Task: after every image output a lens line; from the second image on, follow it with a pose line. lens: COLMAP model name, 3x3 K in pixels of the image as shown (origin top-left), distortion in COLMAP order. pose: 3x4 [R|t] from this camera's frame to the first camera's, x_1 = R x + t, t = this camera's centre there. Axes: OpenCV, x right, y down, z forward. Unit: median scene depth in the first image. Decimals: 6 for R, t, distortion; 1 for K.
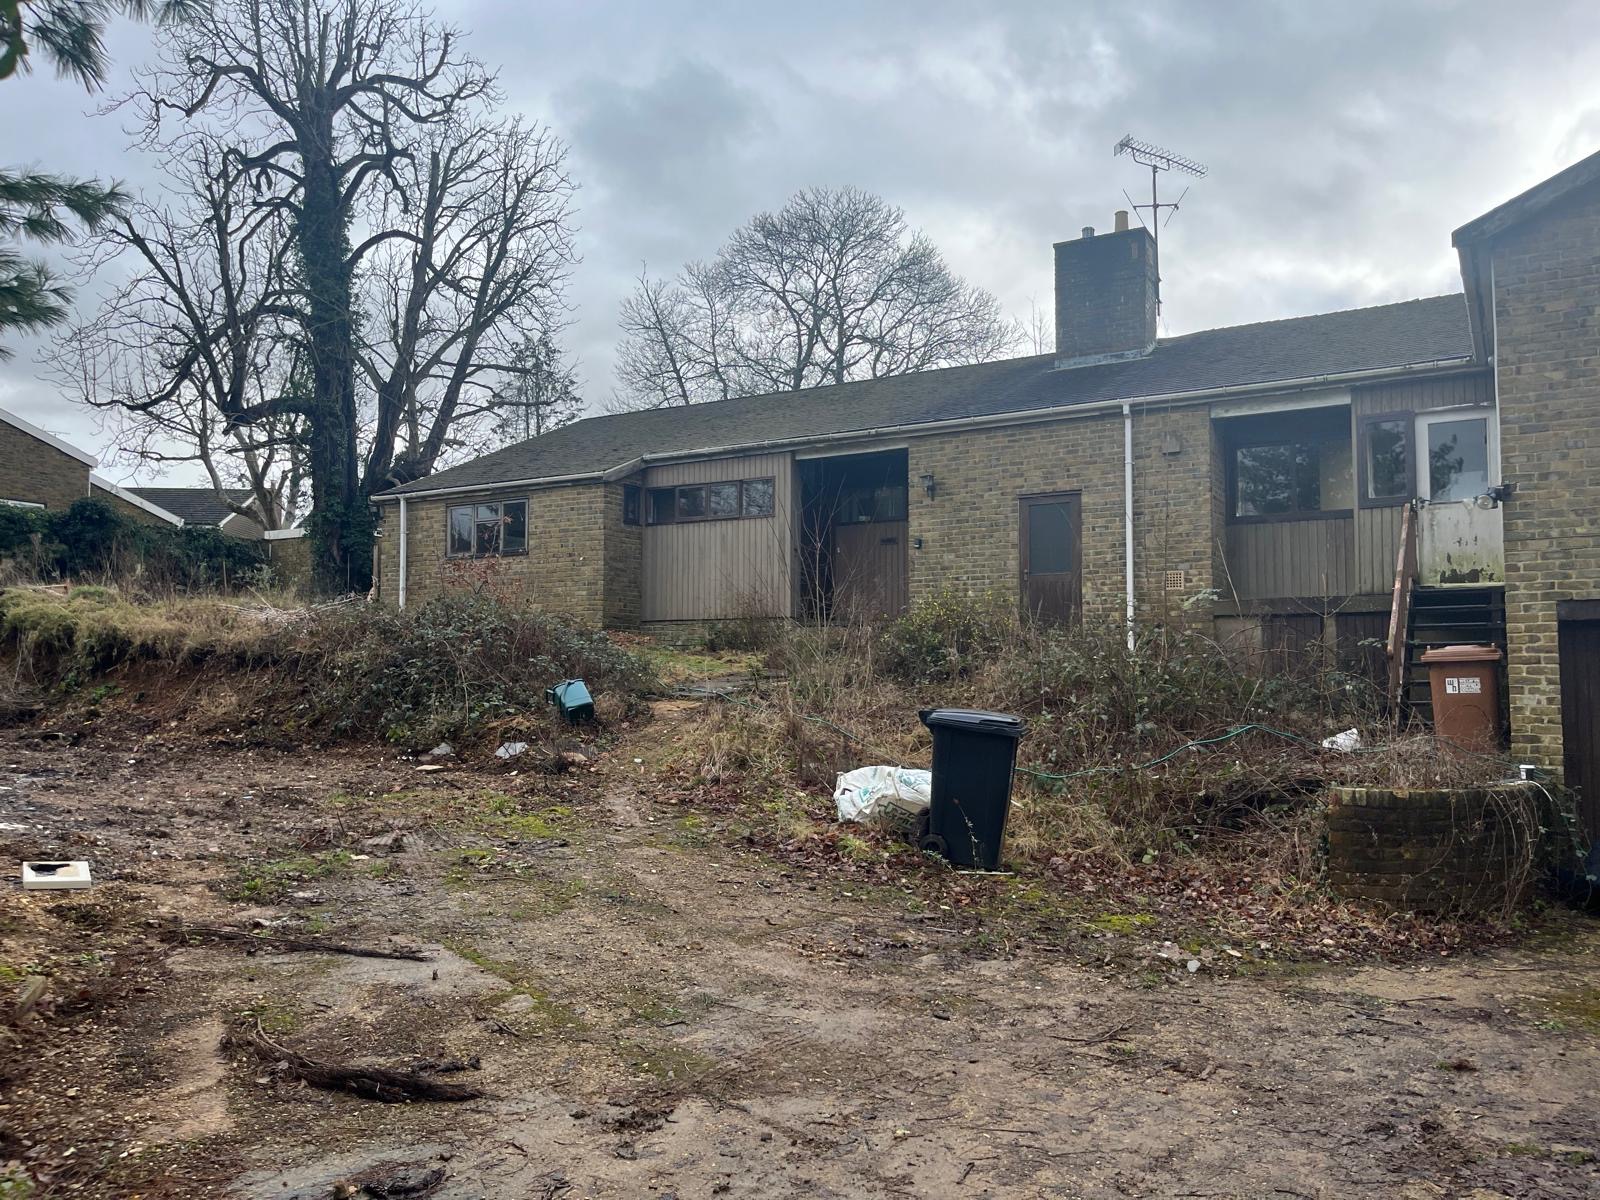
lens RADIAL K [[1196.0, 0, 818.6], [0, 1196.0, 600.9], [0, 0, 1]] dist [0.069937, -0.093145]
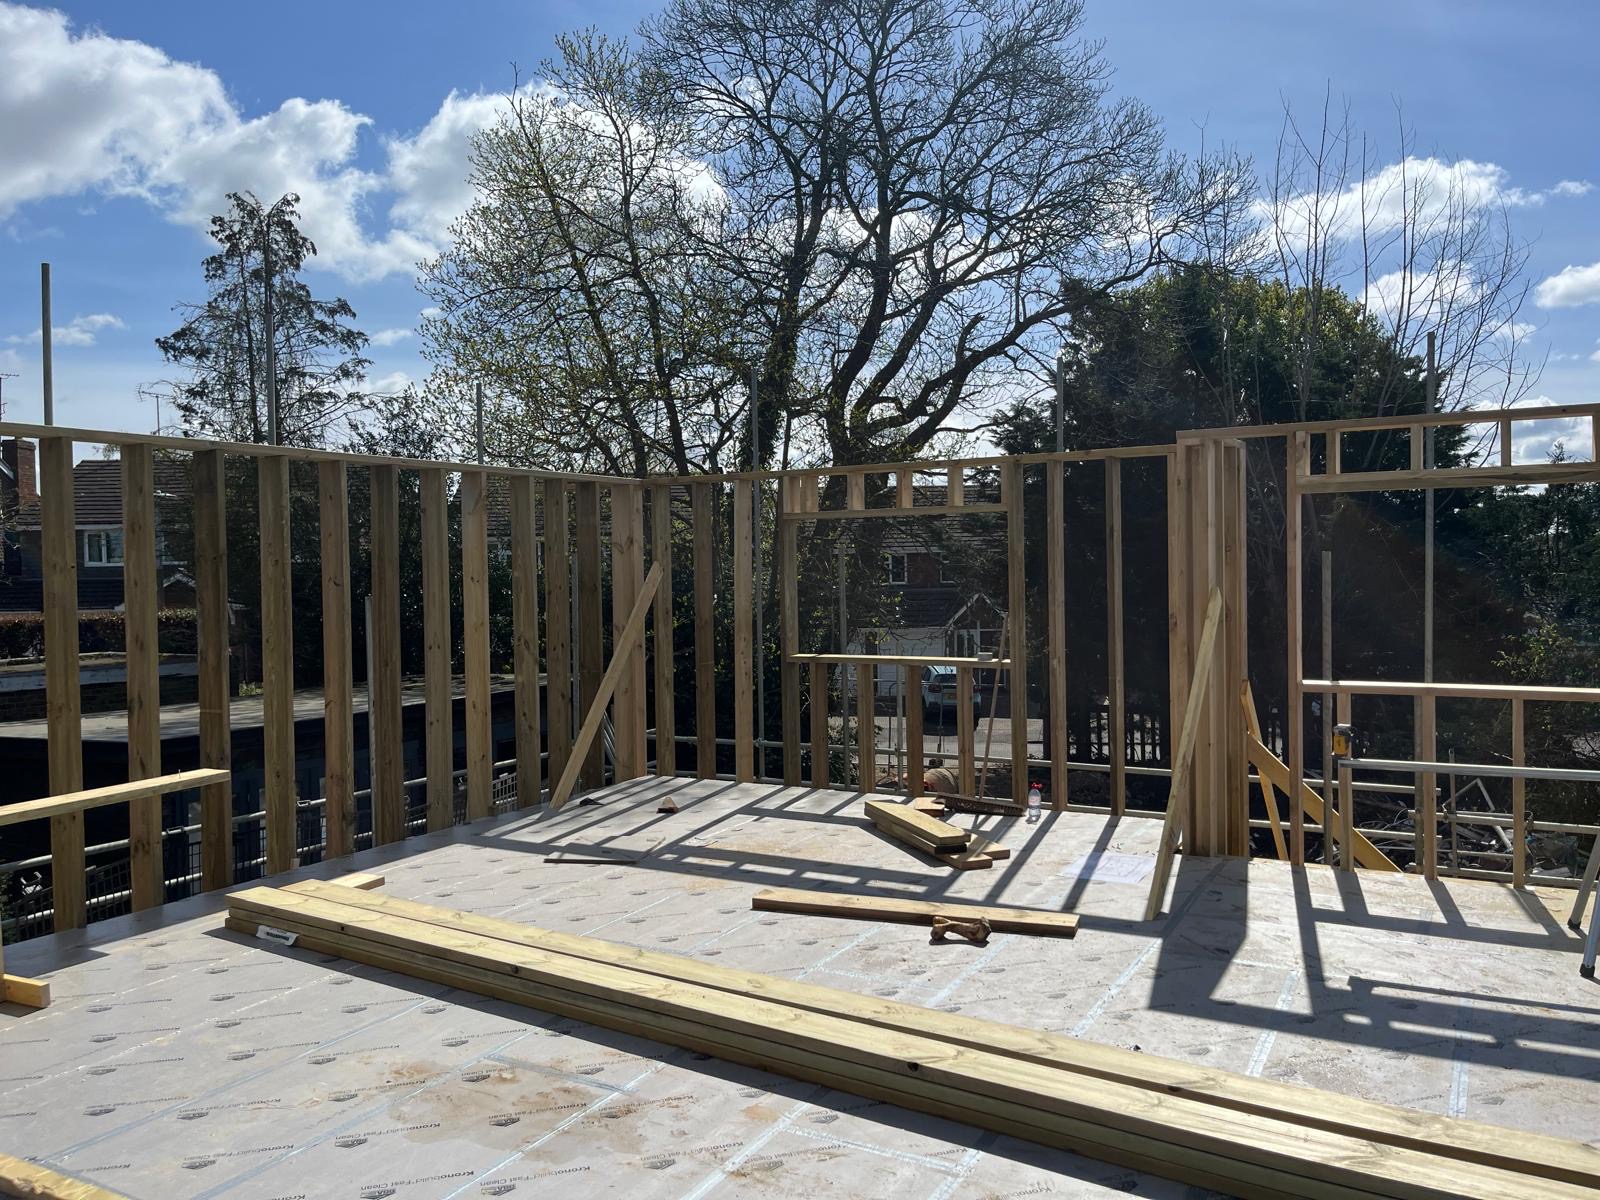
lens RADIAL K [[1196.0, 0, 802.3], [0, 1196.0, 598.8], [0, 0, 1]] dist [0.069937, -0.093145]
pose [[0.999817, -0.019116, 0.001166, -0.117318], [0.018913, 0.995107, 0.096979, -0.580476], [-0.003014, -0.096939, 0.995286, 2.759788]]
